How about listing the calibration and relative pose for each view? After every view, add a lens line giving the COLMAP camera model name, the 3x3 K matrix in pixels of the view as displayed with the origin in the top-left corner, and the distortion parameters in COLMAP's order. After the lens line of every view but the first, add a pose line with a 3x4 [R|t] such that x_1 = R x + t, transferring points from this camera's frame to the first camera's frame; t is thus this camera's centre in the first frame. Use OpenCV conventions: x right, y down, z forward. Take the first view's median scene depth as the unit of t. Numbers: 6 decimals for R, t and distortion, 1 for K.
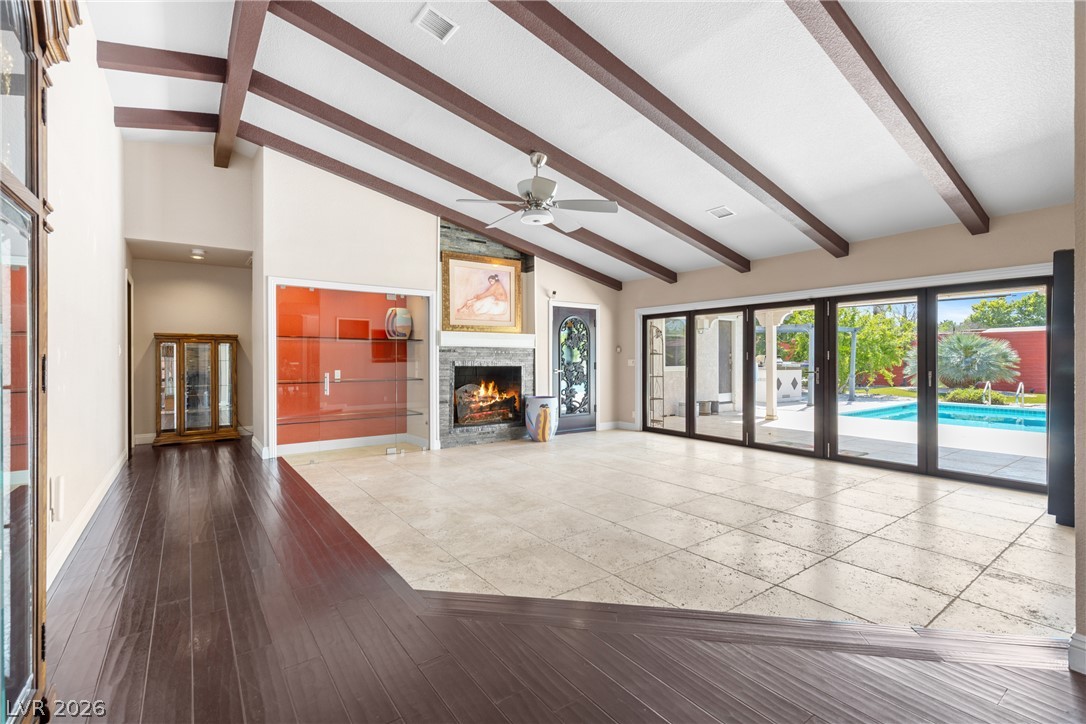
lens RADIAL K [[487.1, 0, 545.4], [0, 487.1, 360.7], [0, 0, 1]] dist [0.010401, 0.000390]
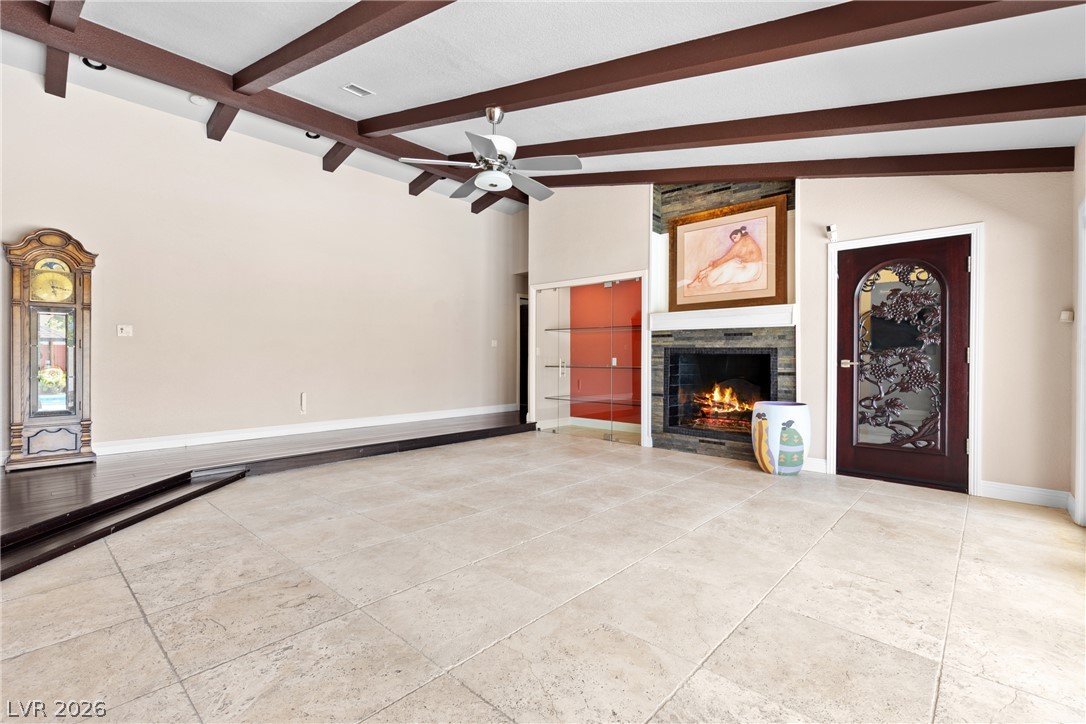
lens RADIAL K [[487.1, 0, 545.4], [0, 487.1, 360.7], [0, 0, 1]] dist [0.010401, 0.000390]
pose [[0.187137, 0.007437, -0.982306, 0.609764], [-0.003300, 0.999970, 0.006942, 0.018435], [0.982328, 0.001943, 0.187156, 0.640435]]
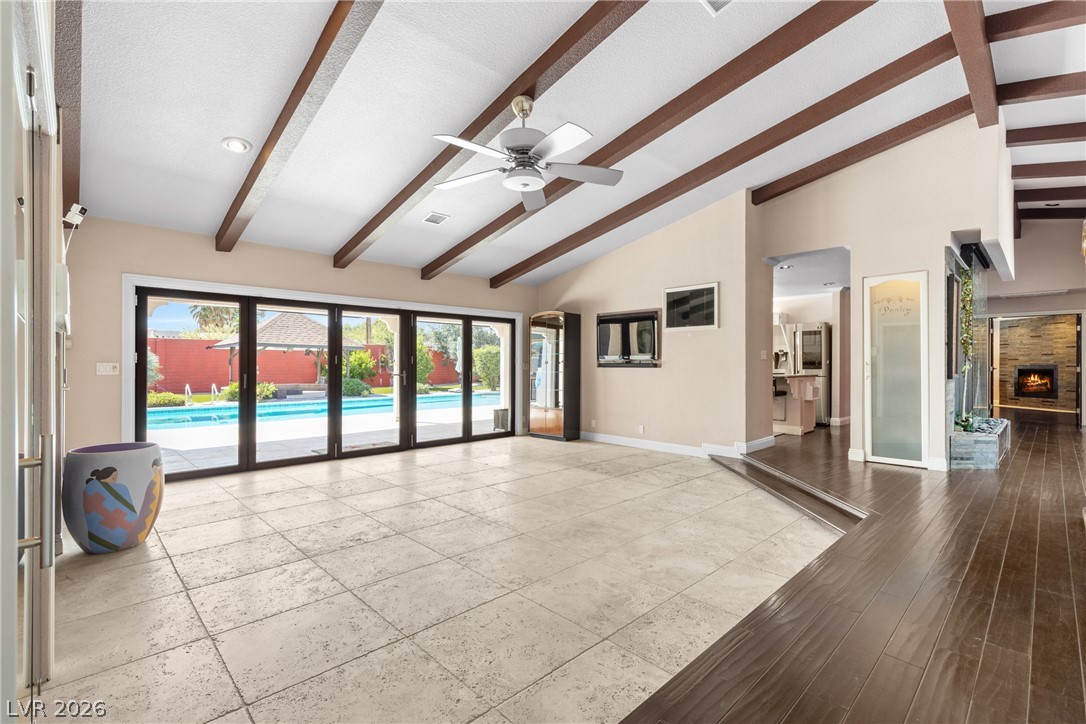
lens RADIAL K [[487.1, 0, 545.4], [0, 487.1, 360.7], [0, 0, 1]] dist [0.010401, 0.000390]
pose [[-0.134836, 0.008310, 0.990833, -0.552435], [0.002229, 0.999965, -0.008083, 0.000944], [-0.990865, 0.001118, -0.134850, 0.740448]]
